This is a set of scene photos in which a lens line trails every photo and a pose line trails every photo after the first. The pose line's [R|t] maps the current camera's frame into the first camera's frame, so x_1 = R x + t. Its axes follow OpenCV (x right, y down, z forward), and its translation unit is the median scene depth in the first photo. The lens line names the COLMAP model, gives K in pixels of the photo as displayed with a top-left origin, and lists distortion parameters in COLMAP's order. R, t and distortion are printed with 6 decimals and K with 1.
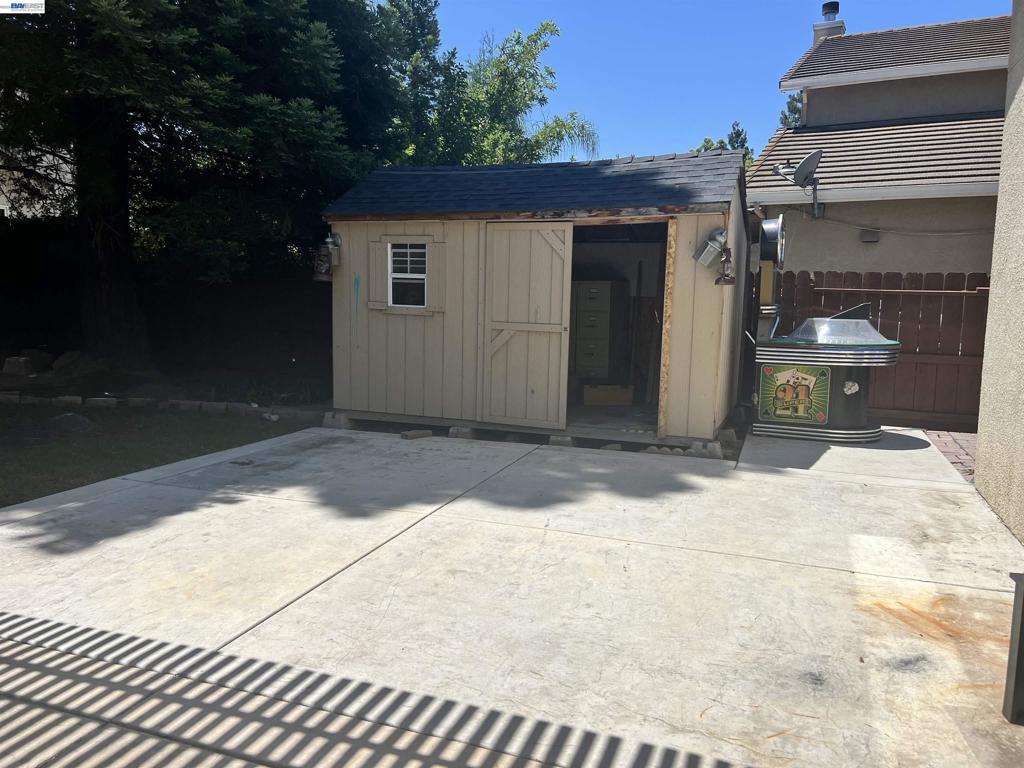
lens RADIAL K [[771.5, 0, 512.5], [0, 771.5, 384.5], [0, 0, 1]] dist [0.033564, -0.042003]
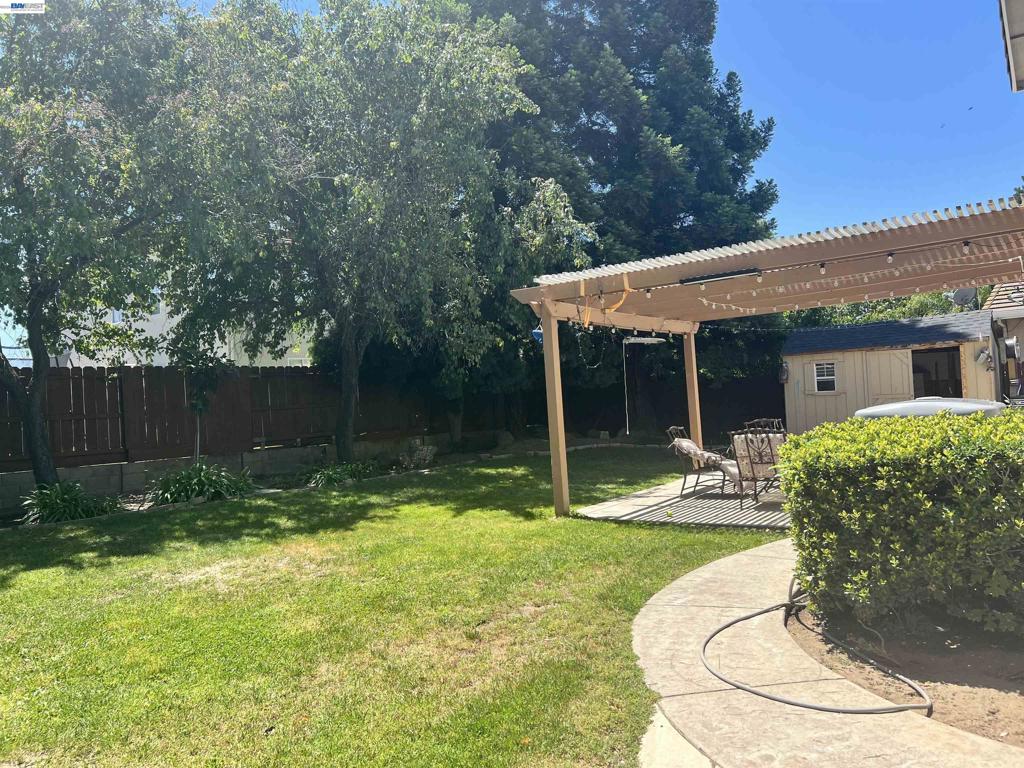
lens RADIAL K [[771.5, 0, 510.3], [0, 771.5, 383.2], [0, 0, 1]] dist [0.033564, -0.042003]
pose [[0.962504, -0.071715, -0.261618, -0.443488], [0.033601, 0.988513, -0.147352, 0.177469], [0.269180, 0.133036, 0.953857, -1.406857]]
